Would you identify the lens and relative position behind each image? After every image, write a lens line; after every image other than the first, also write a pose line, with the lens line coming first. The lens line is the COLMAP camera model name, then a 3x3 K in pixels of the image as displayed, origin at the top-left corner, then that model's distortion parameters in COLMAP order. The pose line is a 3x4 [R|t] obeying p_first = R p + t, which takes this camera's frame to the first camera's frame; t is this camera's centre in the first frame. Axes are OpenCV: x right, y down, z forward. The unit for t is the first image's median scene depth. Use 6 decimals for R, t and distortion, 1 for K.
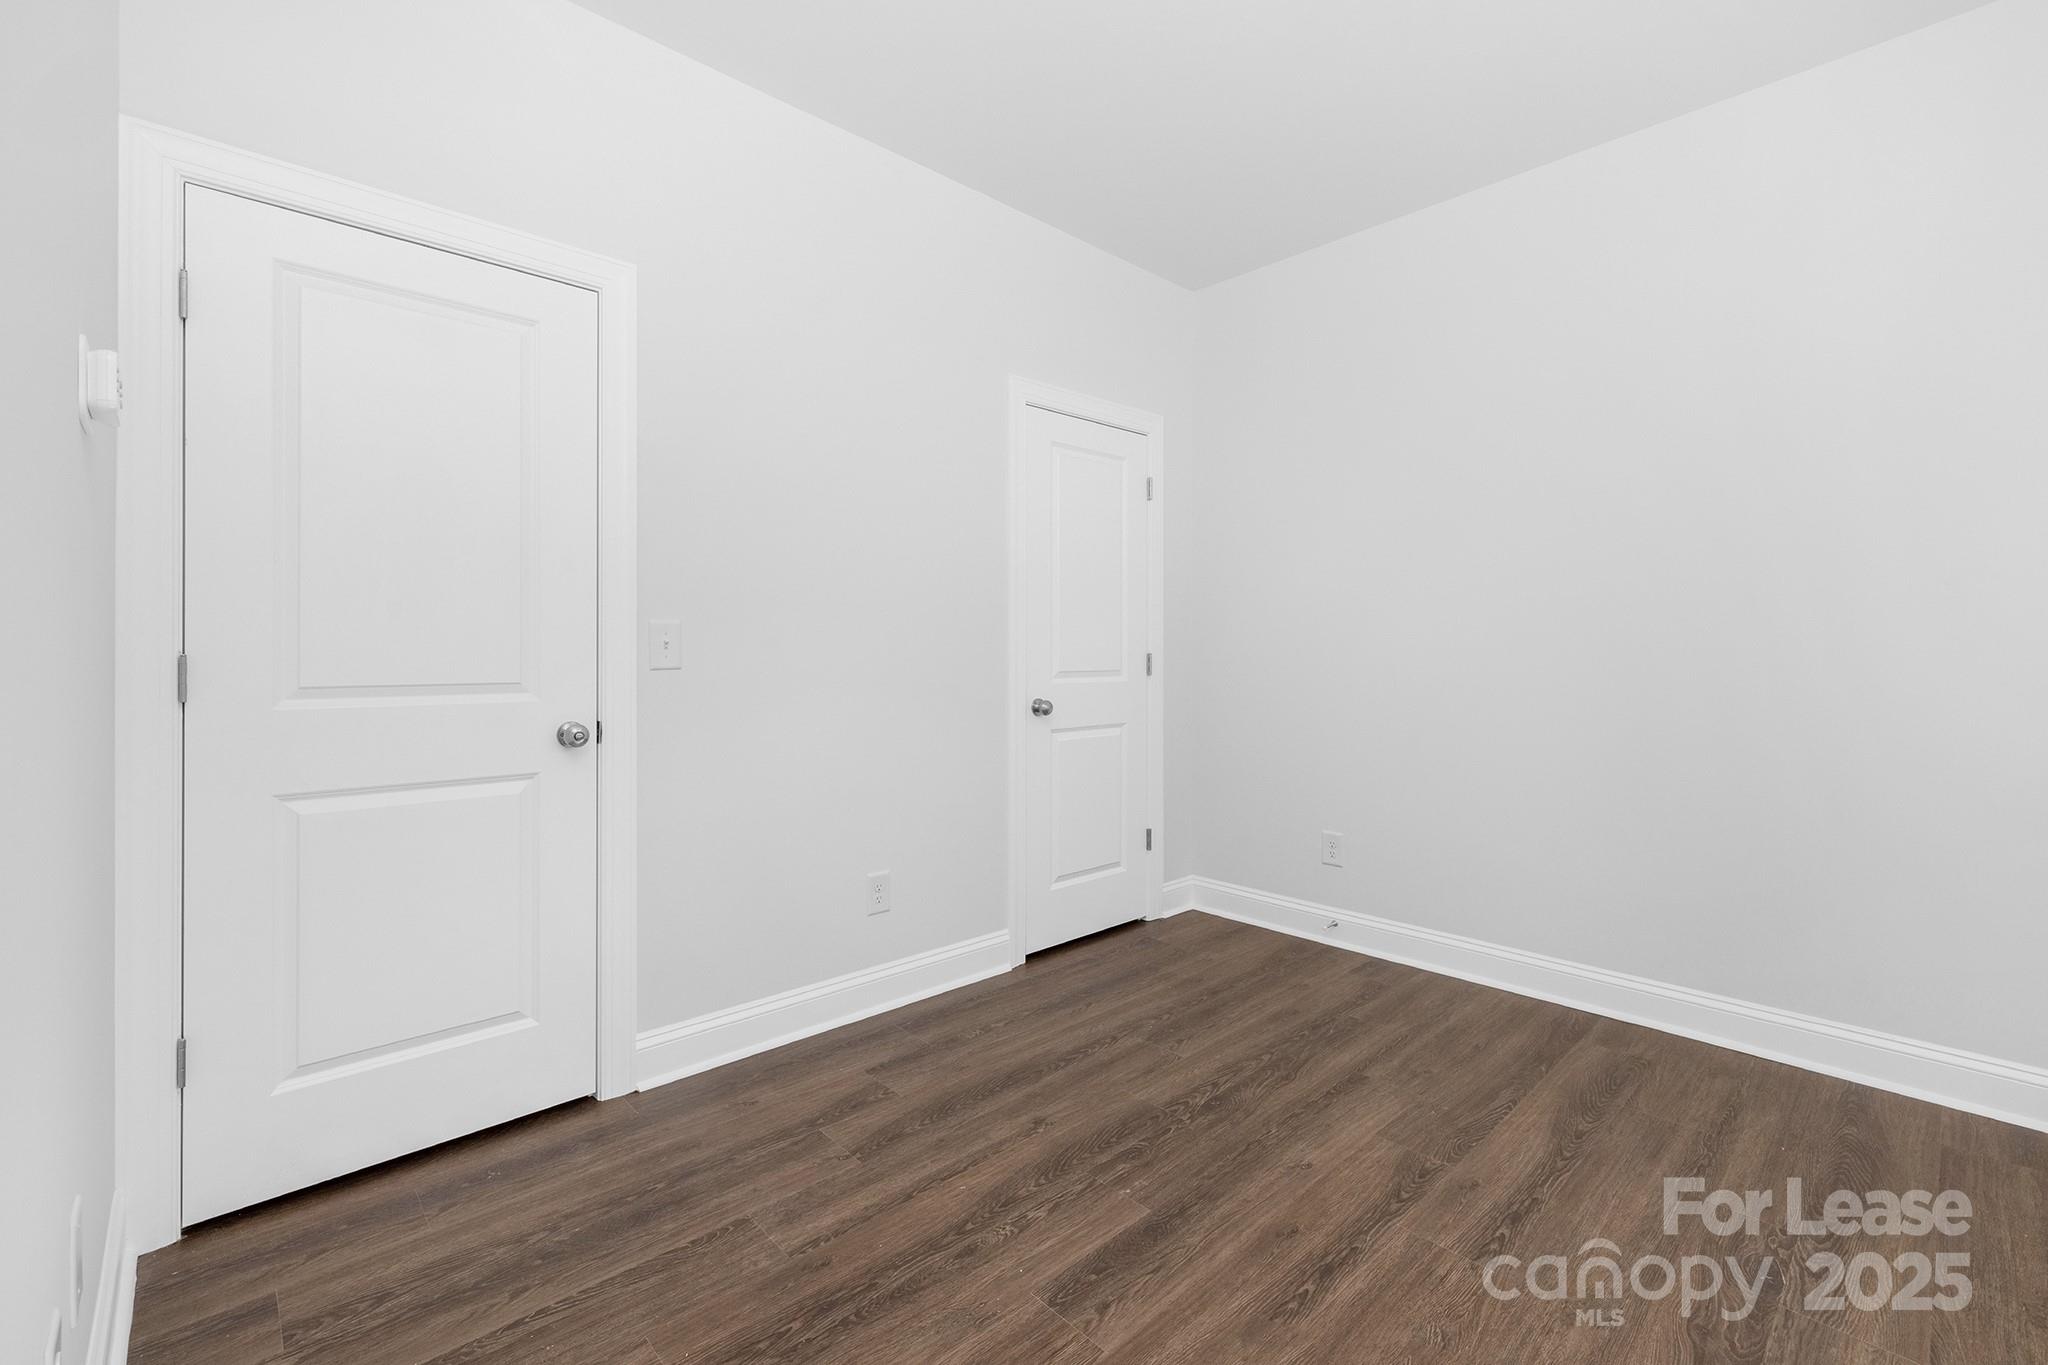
lens RADIAL K [[878.4, 0, 1020.4], [0, 878.4, 667.5], [0, 0, 1]] dist [-0.000050, -0.000027]
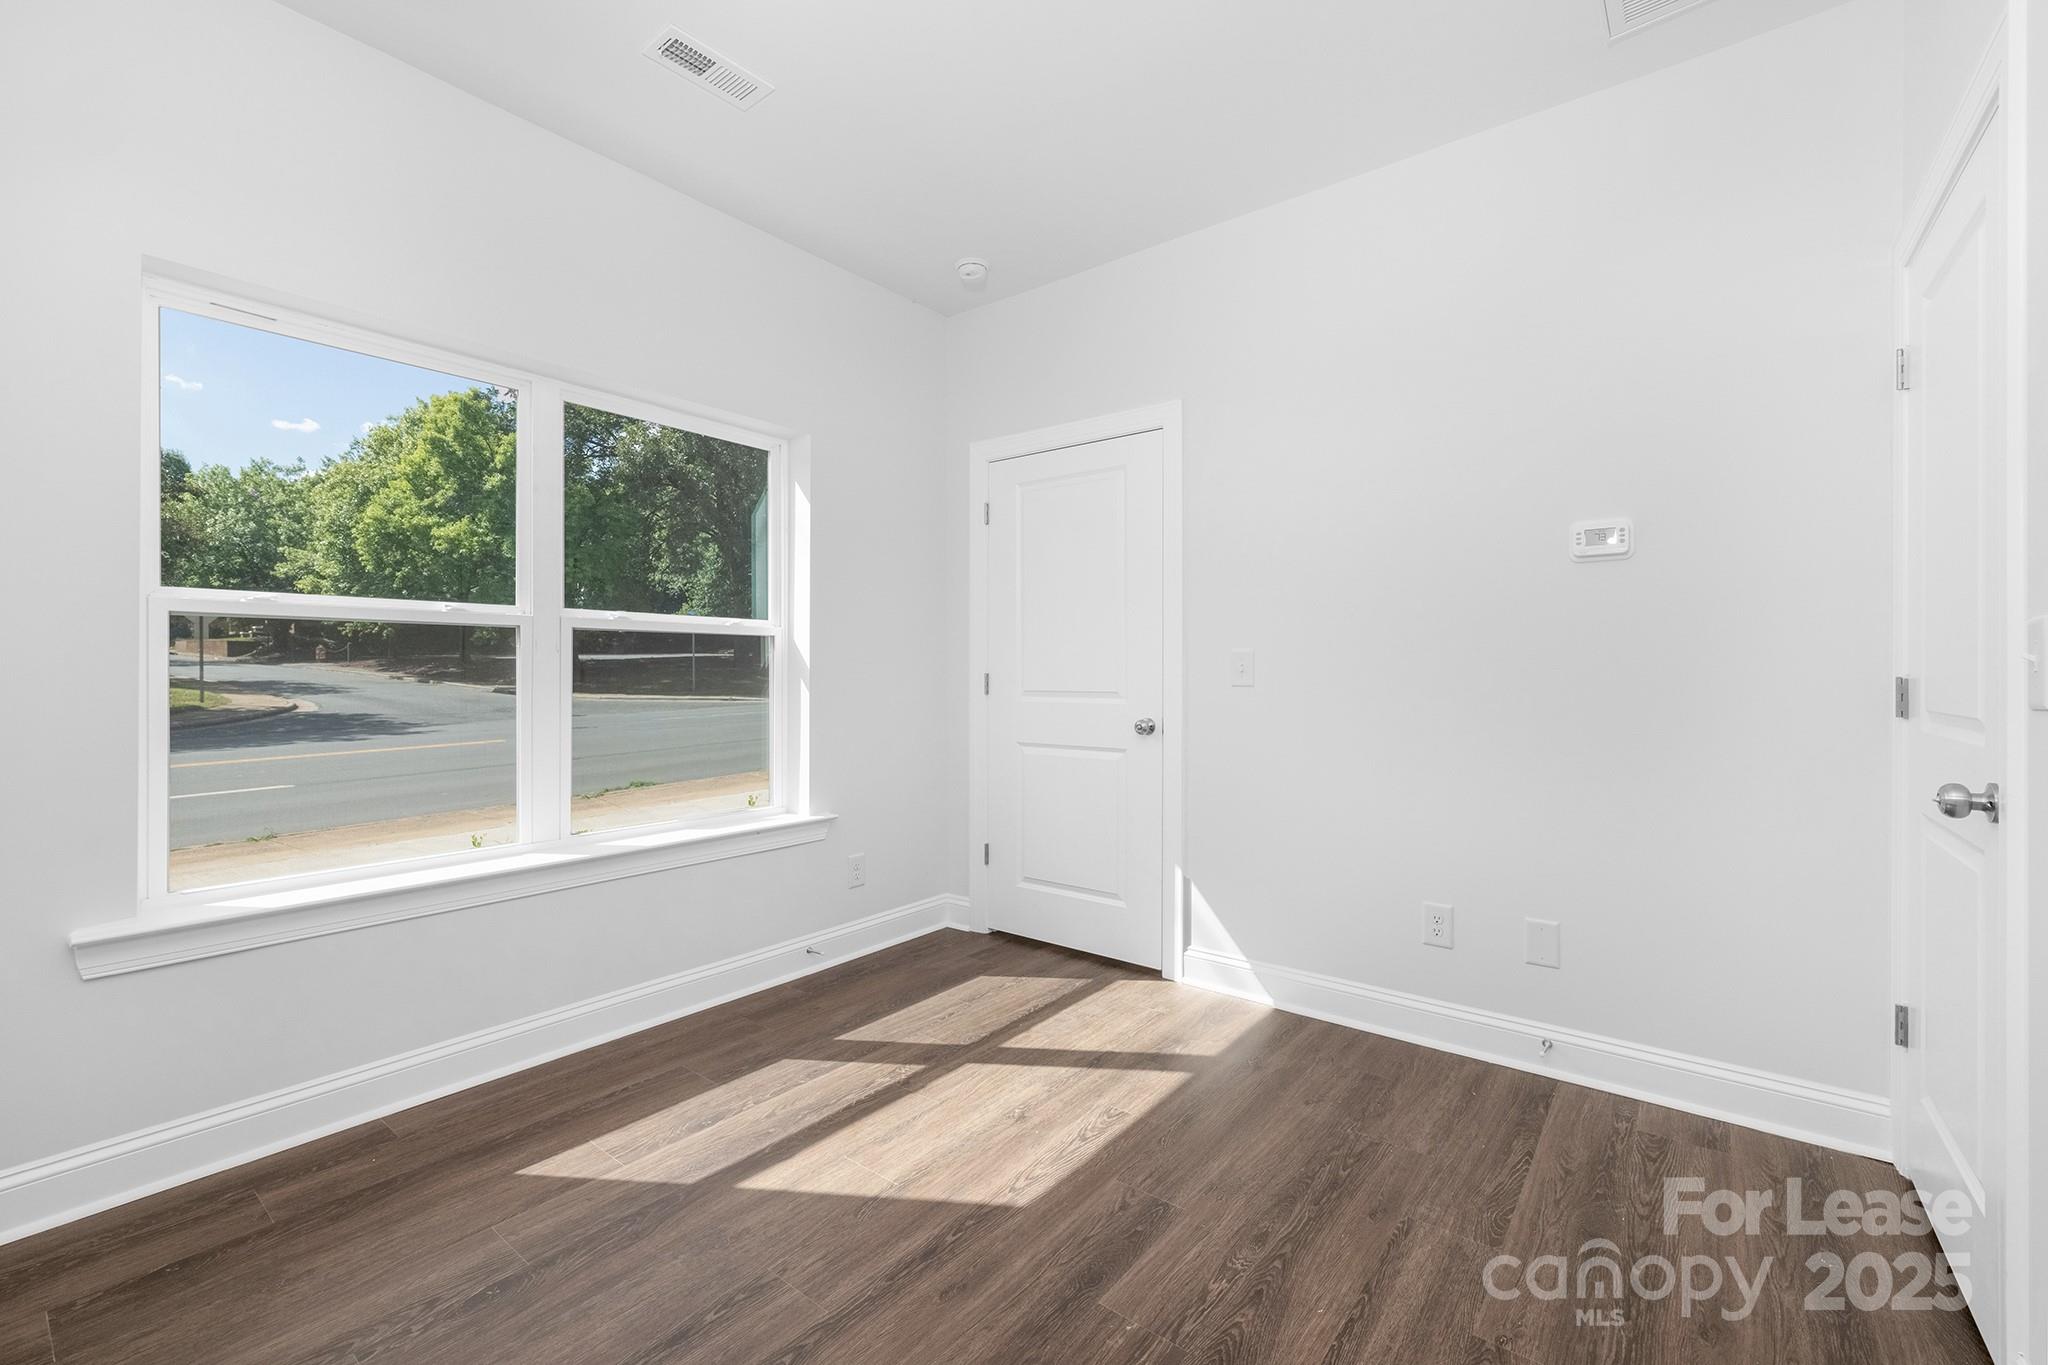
lens RADIAL K [[878.4, 0, 1026.4], [0, 878.4, 673.4], [0, 0, 1]] dist [-0.000050, -0.000027]
pose [[-0.987976, -0.001612, -0.154601, 0.380680], [-0.004151, 0.999862, 0.016102, -0.032892], [0.154554, 0.016551, -0.987846, 1.972141]]
